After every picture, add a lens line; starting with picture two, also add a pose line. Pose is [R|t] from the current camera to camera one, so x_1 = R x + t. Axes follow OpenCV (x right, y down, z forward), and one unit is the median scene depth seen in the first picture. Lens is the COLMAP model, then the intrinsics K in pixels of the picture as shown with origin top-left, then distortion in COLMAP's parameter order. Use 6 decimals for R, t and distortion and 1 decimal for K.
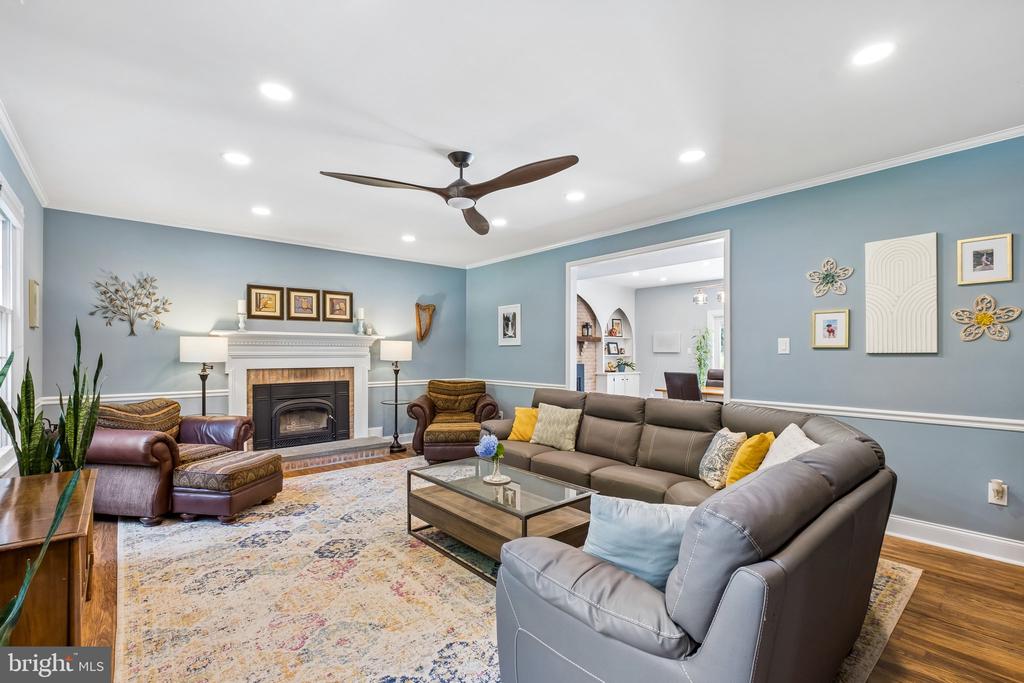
lens RADIAL K [[449.1, 0, 502.3], [0, 449.1, 357.6], [0, 0, 1]] dist [-0.003616, 0.000177]
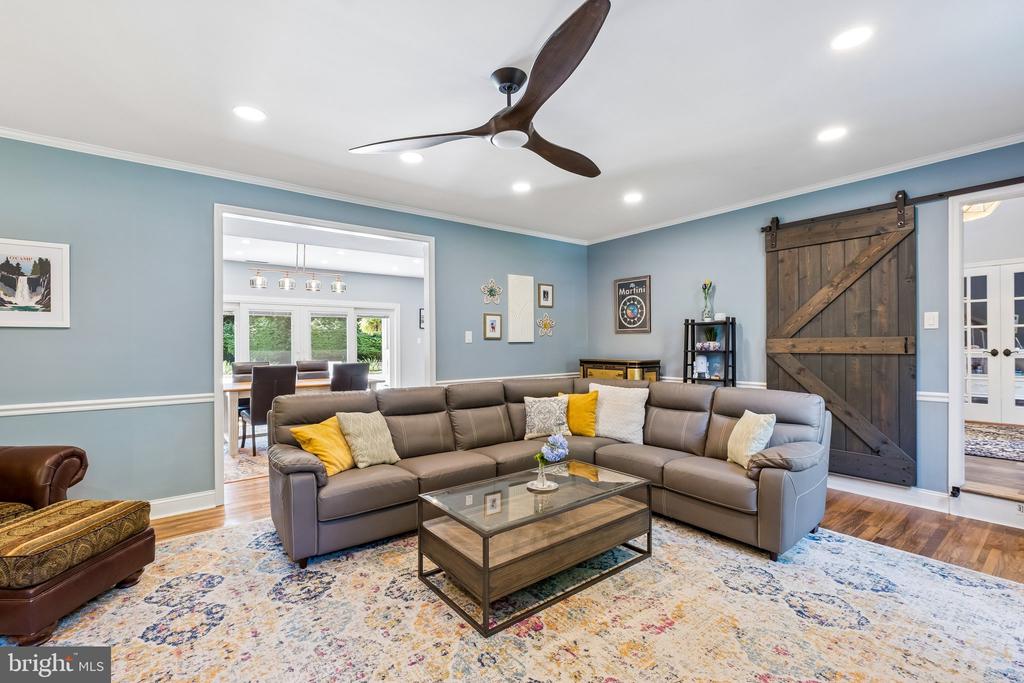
lens RADIAL K [[449.1, 0, 502.6], [0, 449.1, 343.5], [0, 0, 1]] dist [-0.003616, 0.000177]
pose [[0.053234, -0.000958, 0.998582, -0.543256], [0.015092, 0.999886, 0.000154, -0.003734], [-0.998468, 0.015063, 0.053242, 0.629431]]
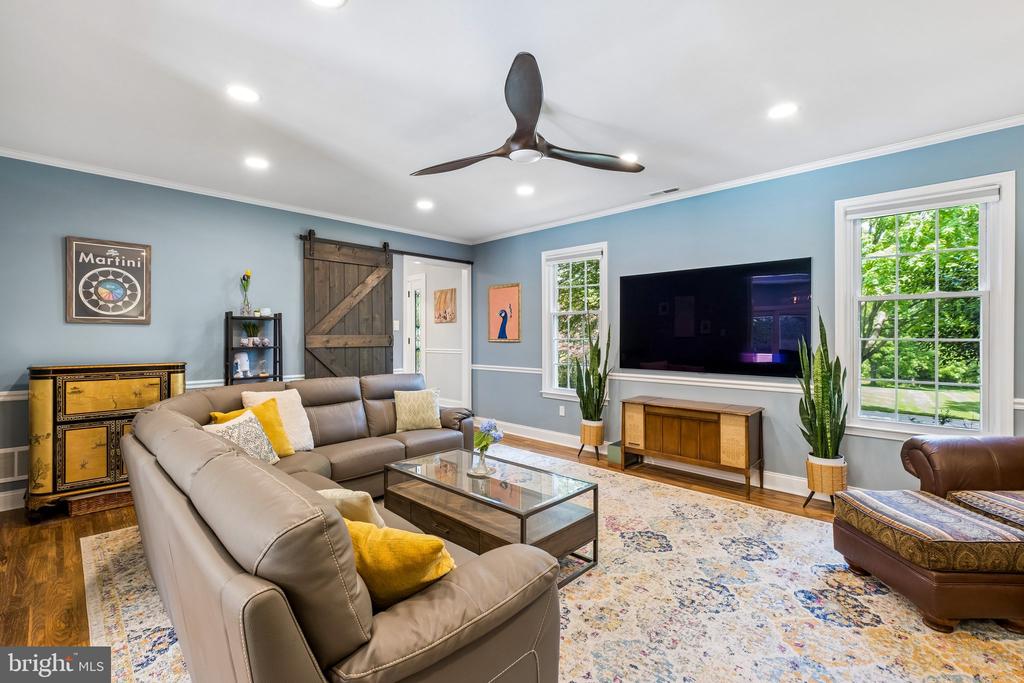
lens RADIAL K [[449.1, 0, 506.6], [0, 449.1, 336.0], [0, 0, 1]] dist [-0.003616, 0.000177]
pose [[-0.995409, -0.000744, -0.095706, 0.015950], [-0.001237, 0.999986, 0.005096, -0.008765], [0.095701, 0.005191, -0.995397, 1.183375]]
